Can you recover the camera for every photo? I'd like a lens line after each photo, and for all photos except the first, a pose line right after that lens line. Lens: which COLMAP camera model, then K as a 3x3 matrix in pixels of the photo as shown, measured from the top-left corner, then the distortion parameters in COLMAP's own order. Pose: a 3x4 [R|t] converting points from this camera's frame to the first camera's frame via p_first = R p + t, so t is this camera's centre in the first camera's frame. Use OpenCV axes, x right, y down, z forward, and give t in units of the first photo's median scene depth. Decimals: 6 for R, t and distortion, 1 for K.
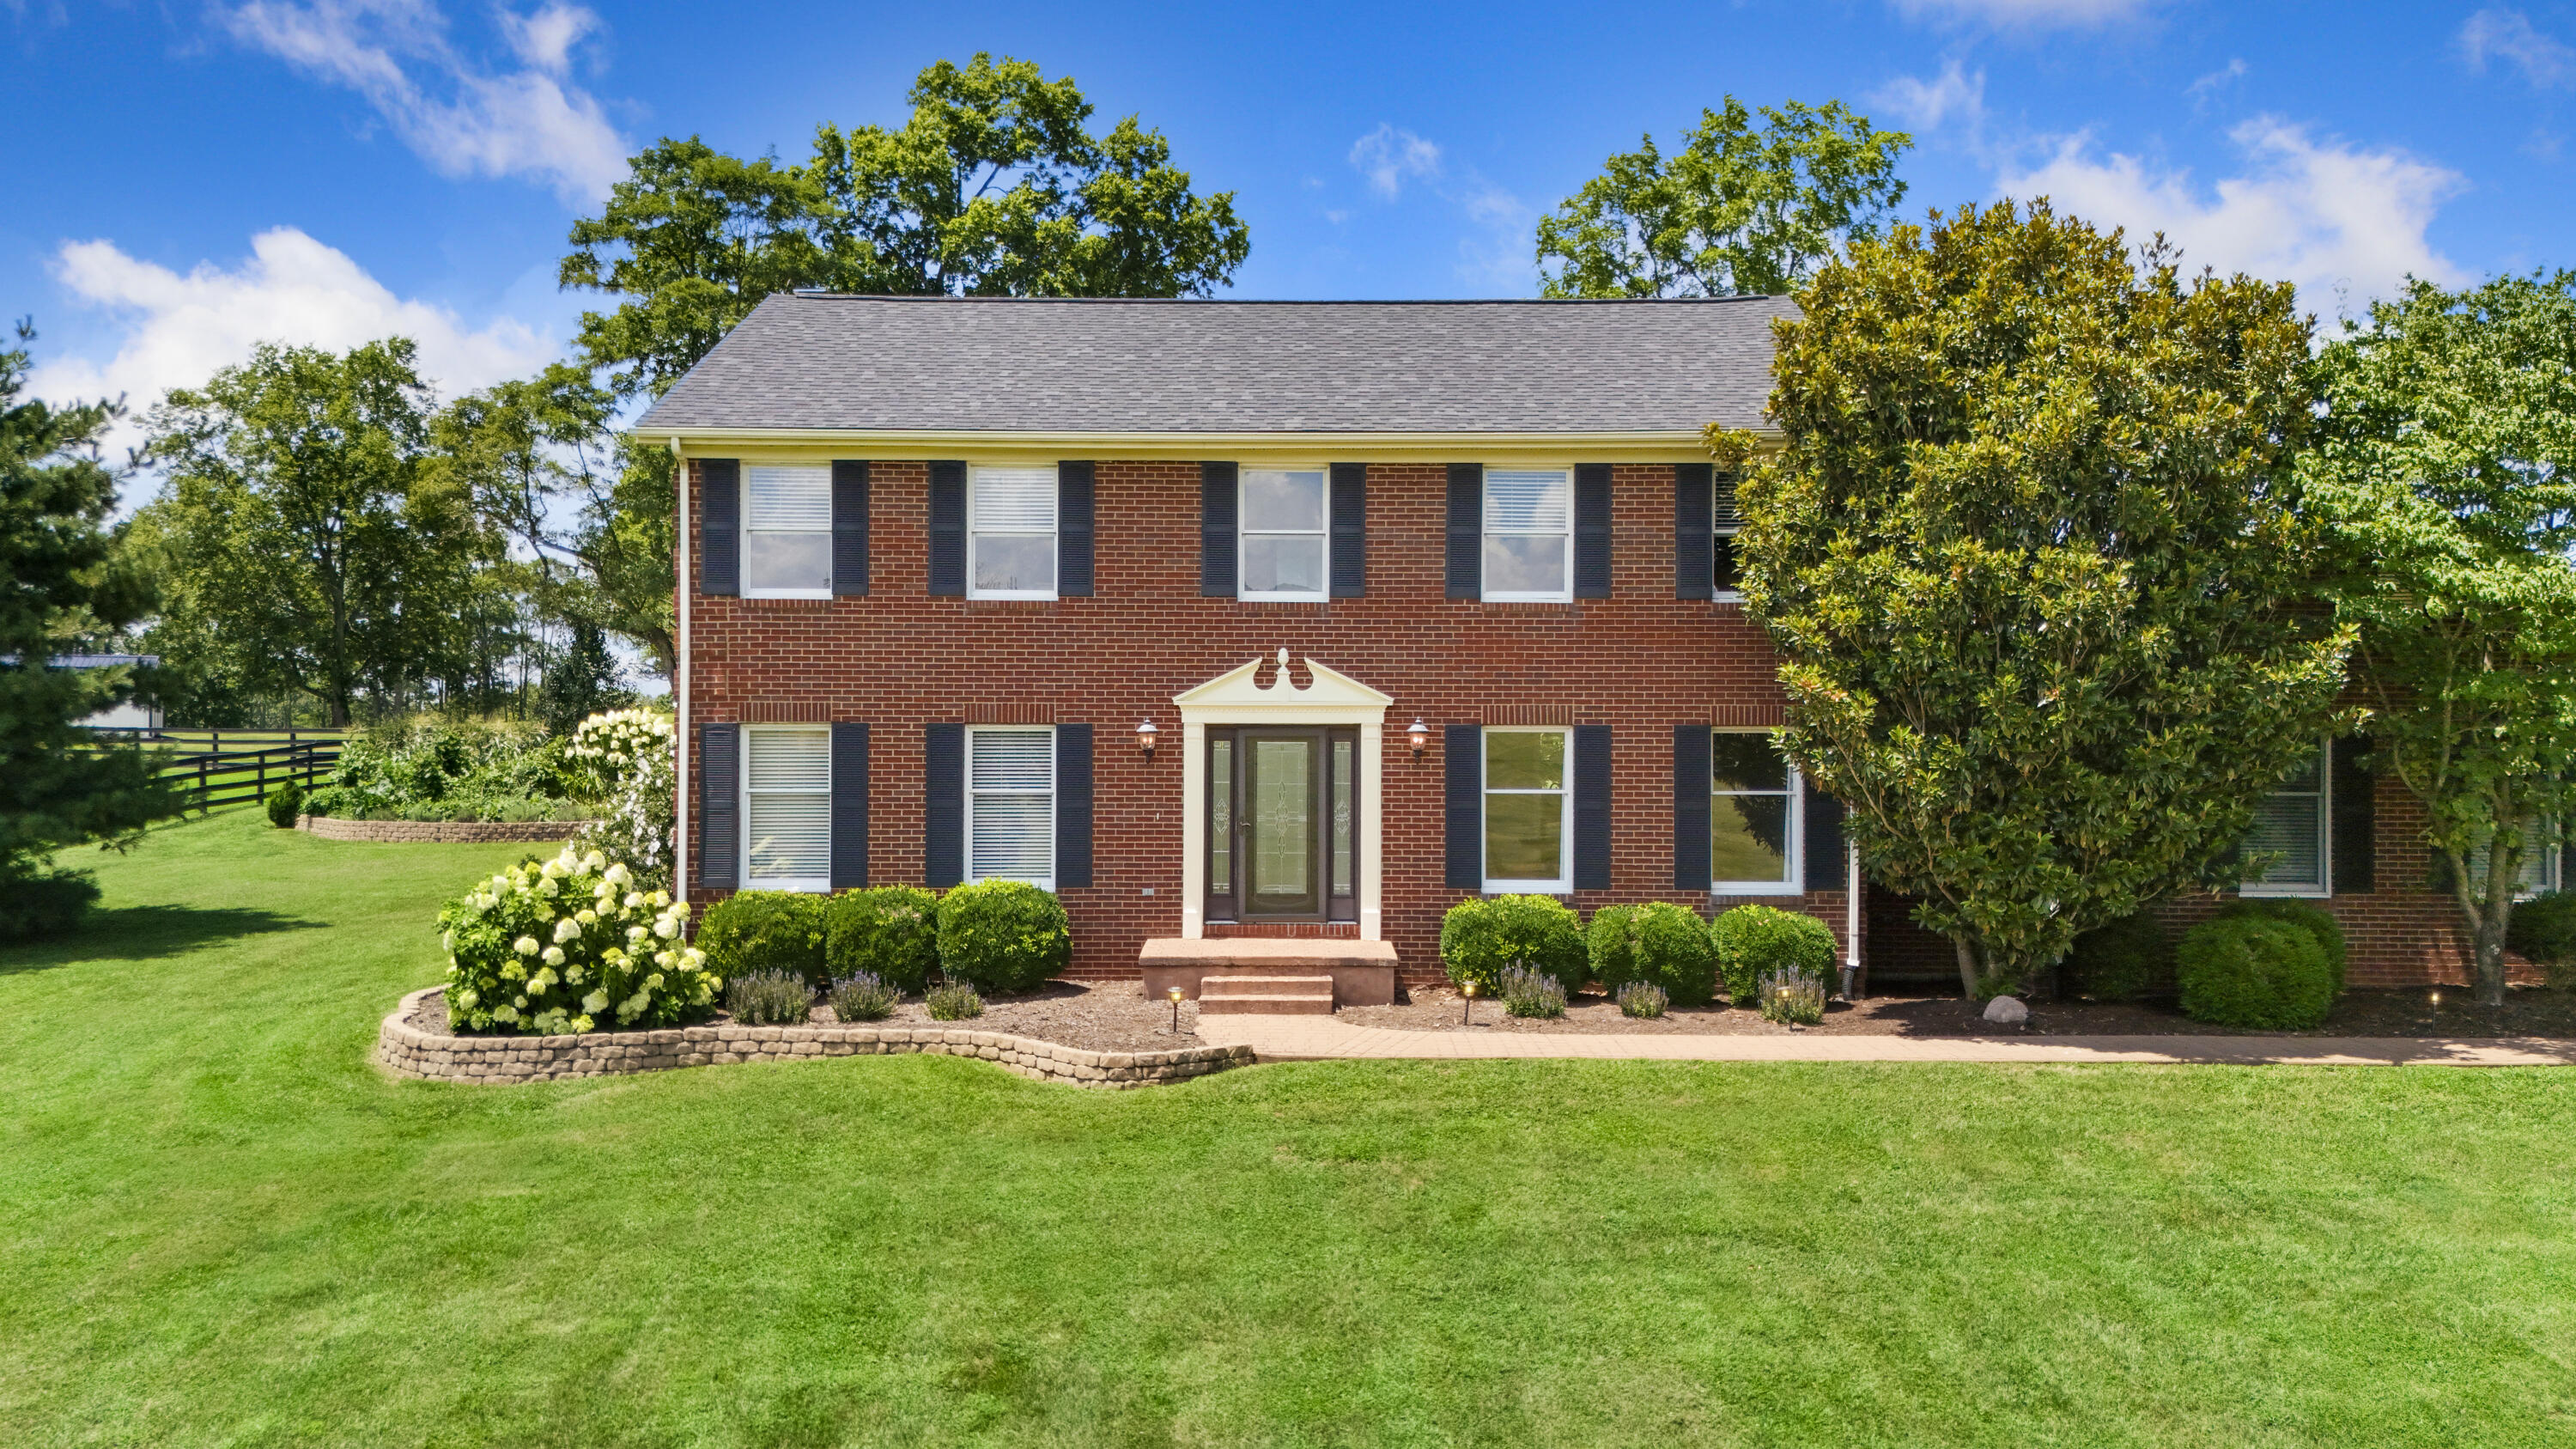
lens RADIAL K [[1863.6, 0, 1445.1], [0, 1863.6, 678.6], [0, 0, 1]] dist [-0.000564, -0.003413]
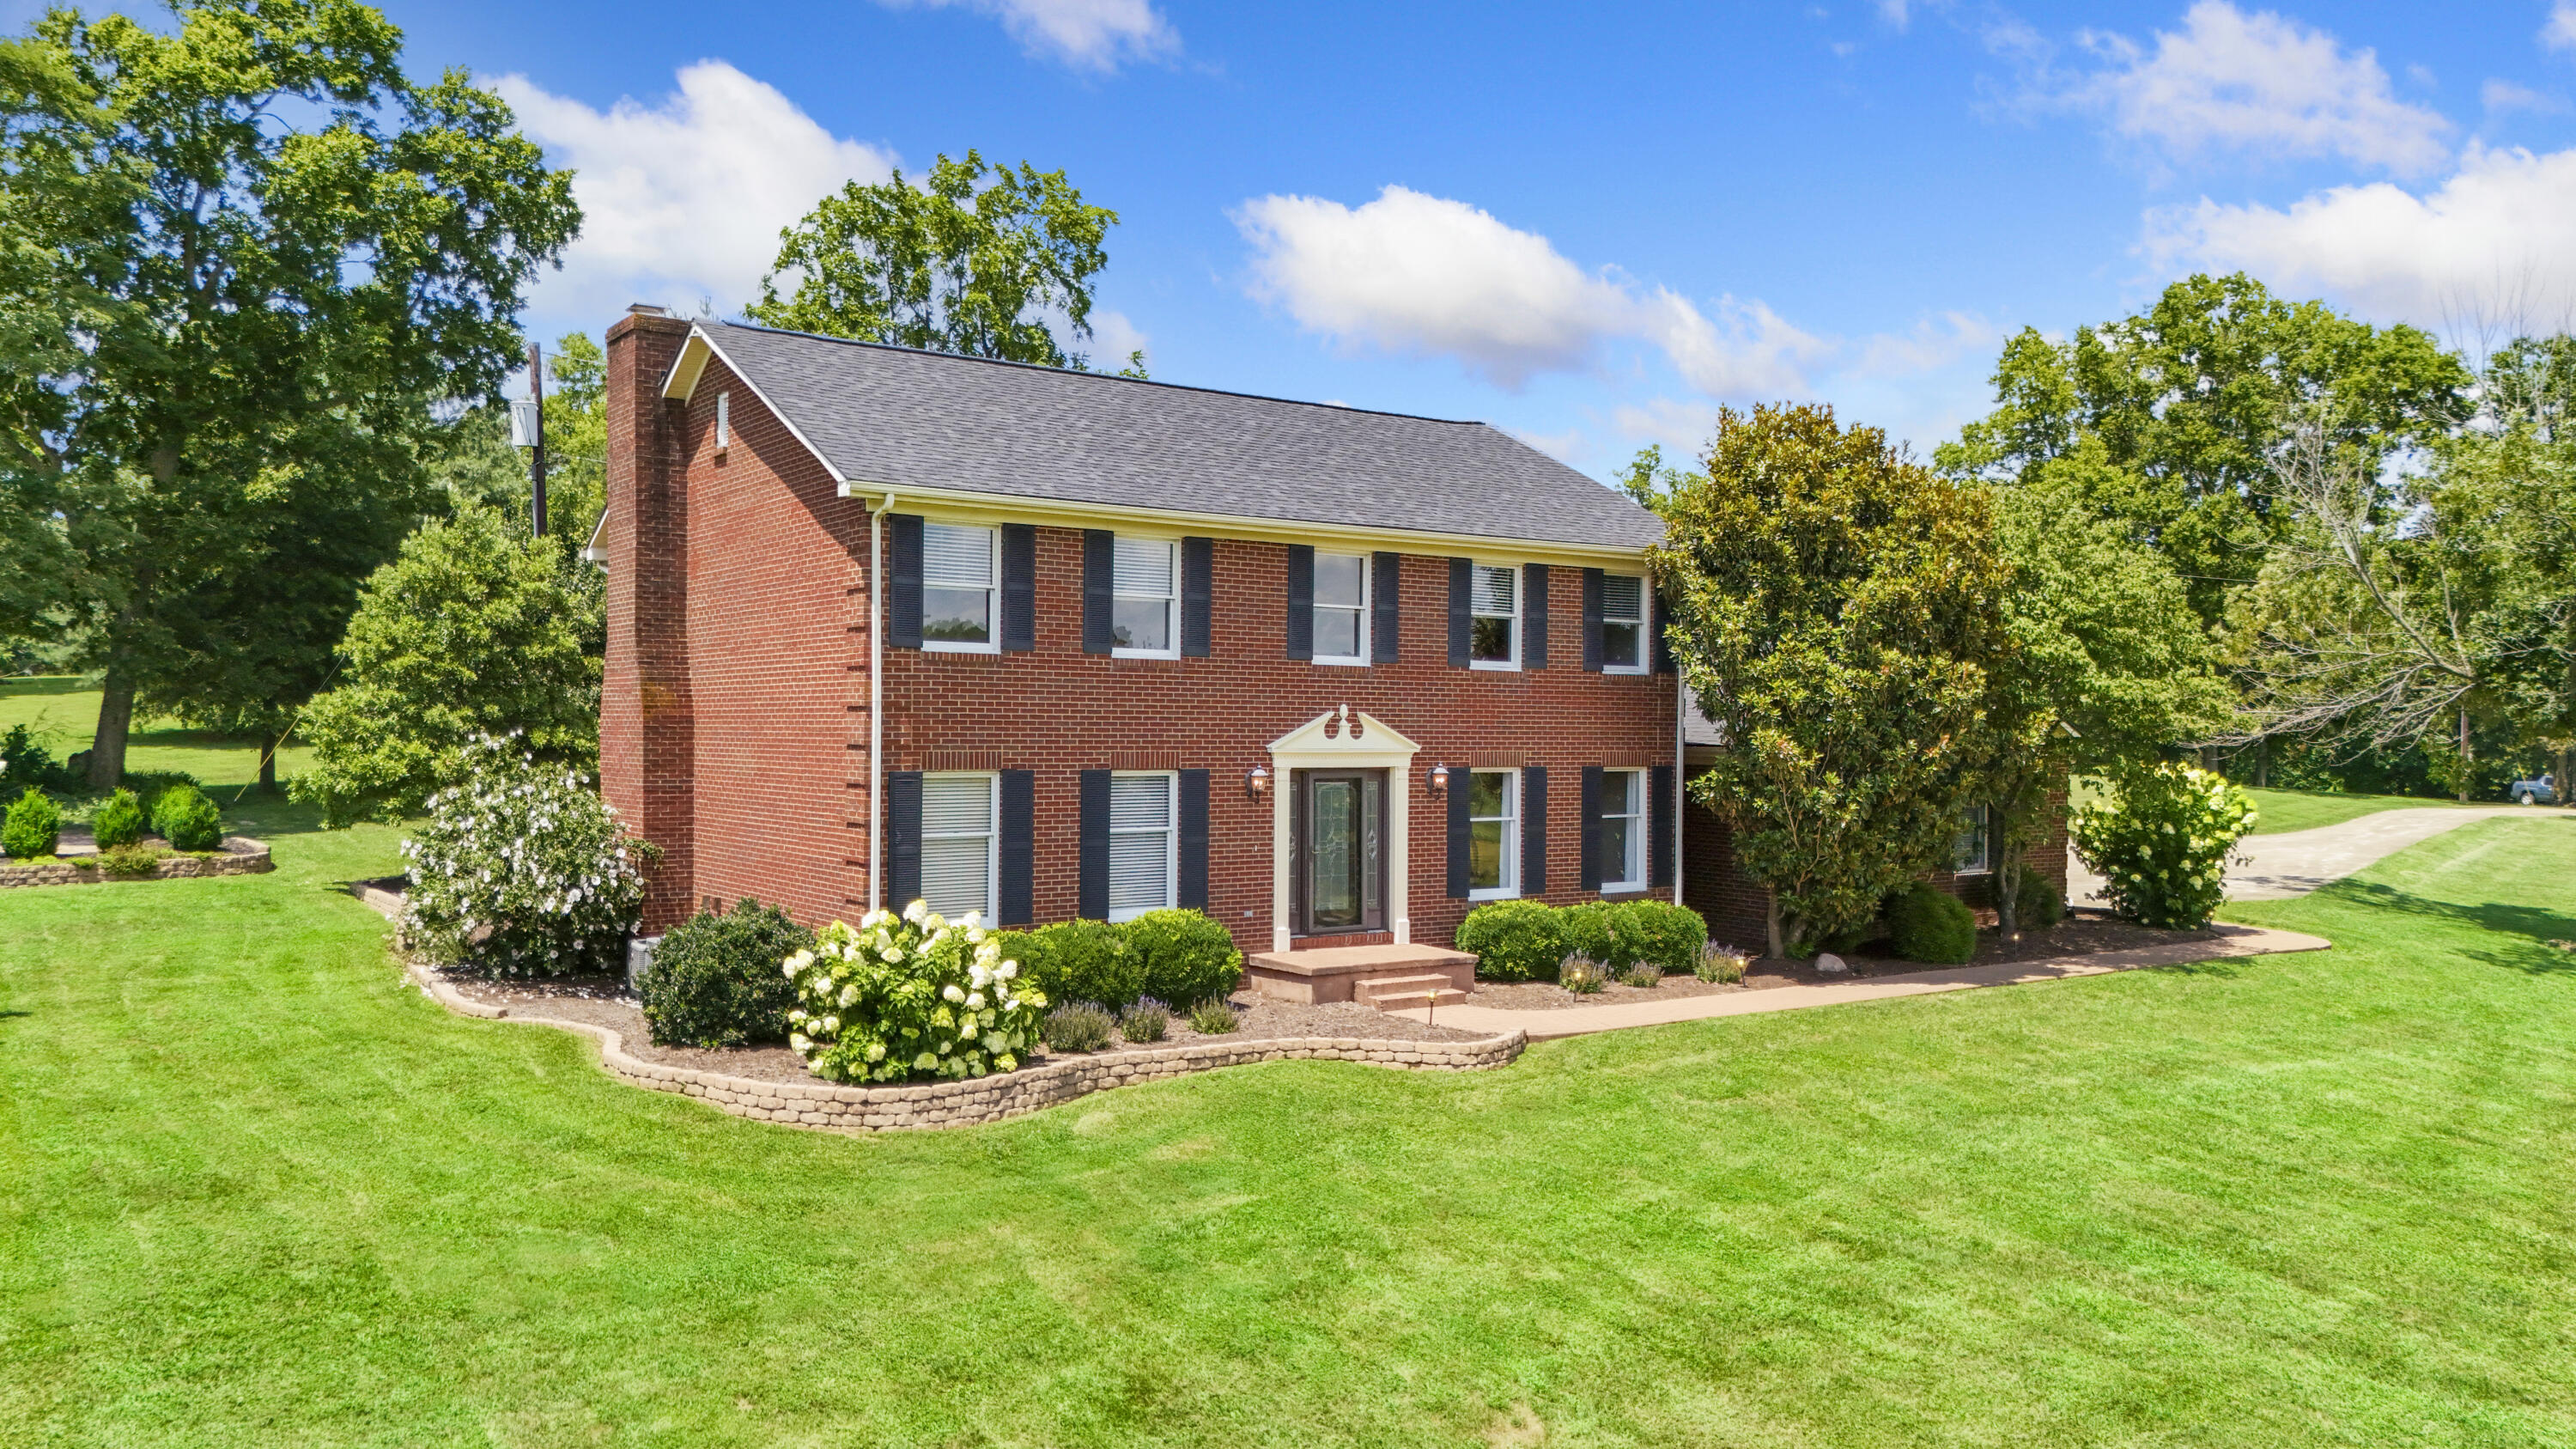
lens RADIAL K [[1850.6, 0, 1288.0], [0, 1850.6, 724.5], [0, 0, 1]] dist [0.031594, -0.007048]
pose [[0.838390, 0.004425, 0.545053, -0.785681], [-0.021295, 0.999470, 0.024641, -0.032836], [-0.544655, -0.032266, 0.838040, 0.025779]]
